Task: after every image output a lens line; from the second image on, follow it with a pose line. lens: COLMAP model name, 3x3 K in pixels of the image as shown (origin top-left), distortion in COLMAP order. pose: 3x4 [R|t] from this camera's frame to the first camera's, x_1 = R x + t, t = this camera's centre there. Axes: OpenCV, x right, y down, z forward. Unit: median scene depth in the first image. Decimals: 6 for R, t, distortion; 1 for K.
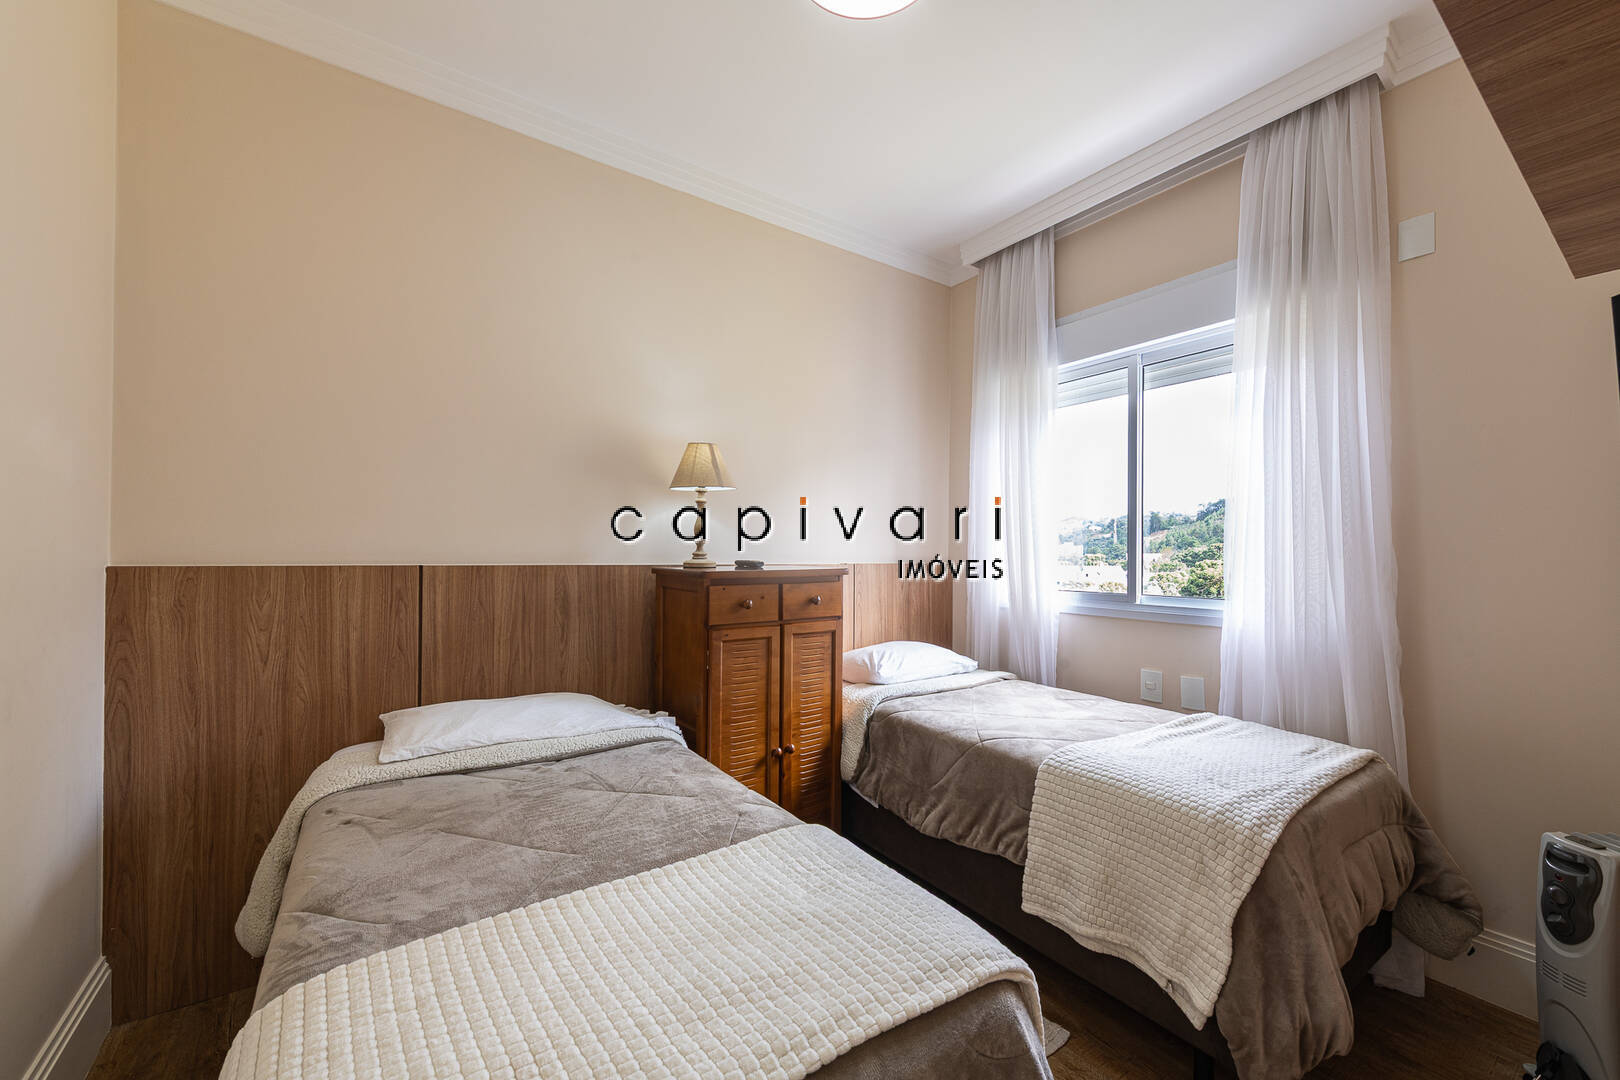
lens RADIAL K [[664.9, 0, 810.0], [0, 664.9, 540.0], [0, 0, 1]] dist [0.017545, -0.000006]
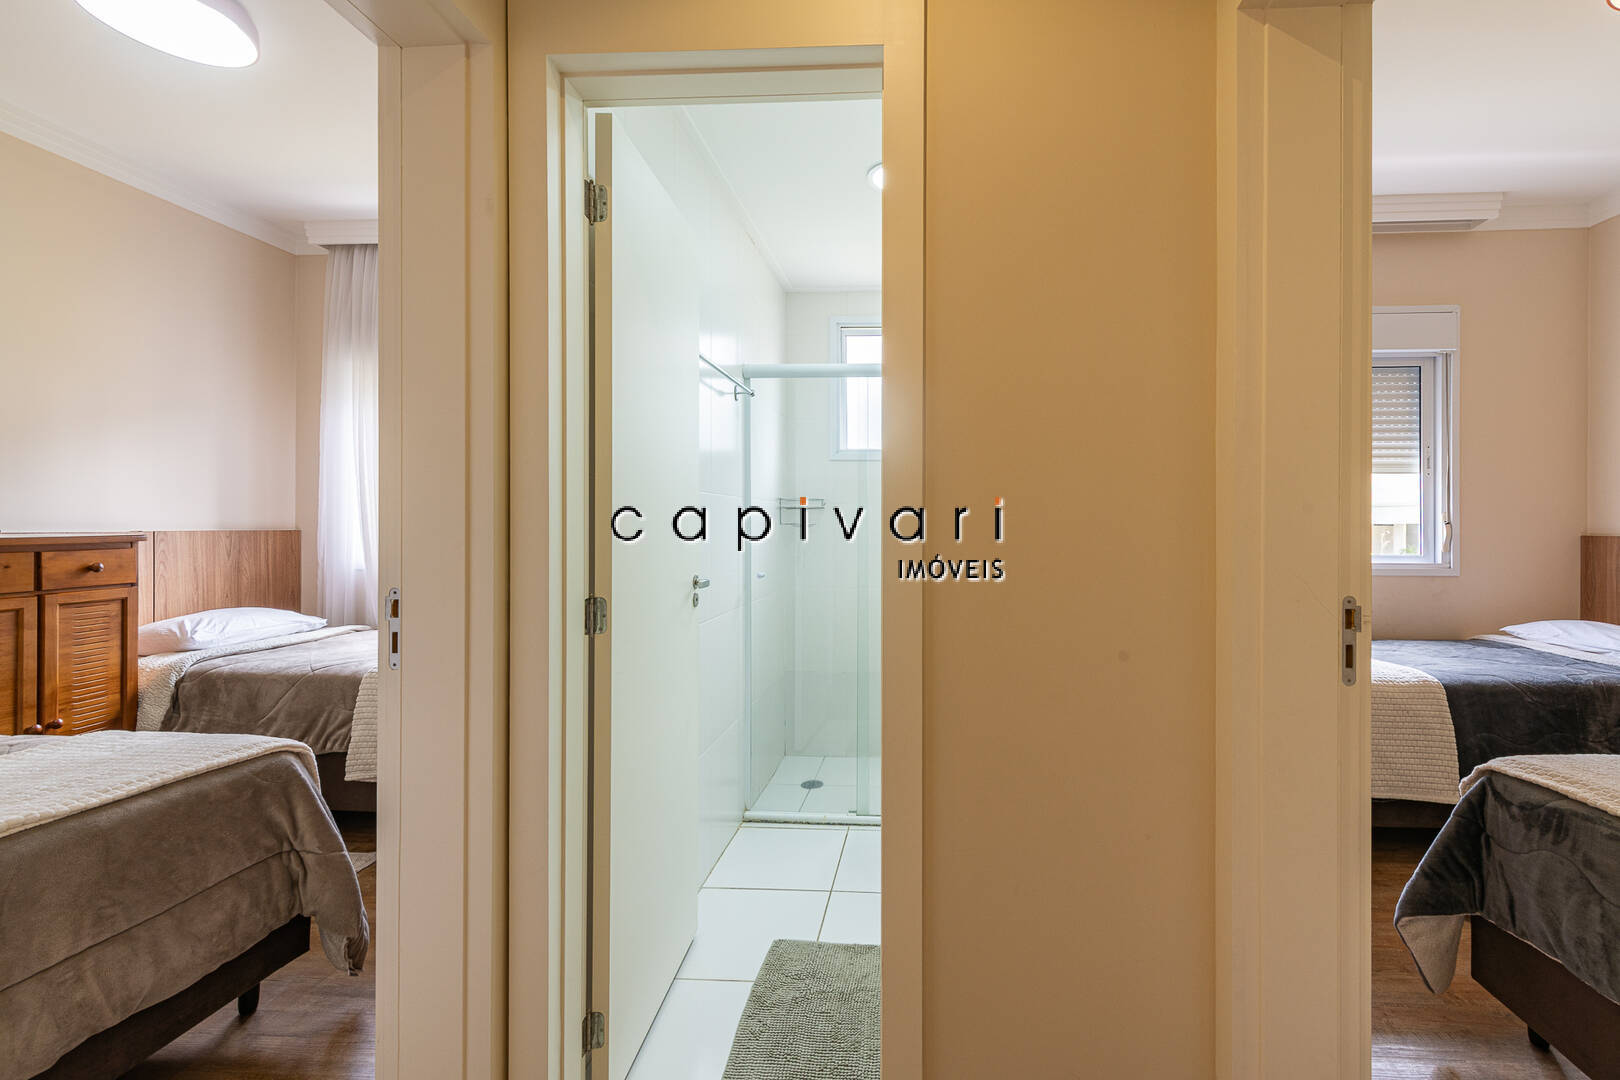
lens RADIAL K [[673.3, 0, 908.7], [0, 673.3, 520.6], [0, 0, 1]] dist [0.002410, 0.000013]
pose [[0.611551, -0.004567, 0.791192, -0.044883], [-0.012333, 0.999807, 0.015303, -0.006411], [-0.791109, -0.019116, 0.611376, -0.518422]]
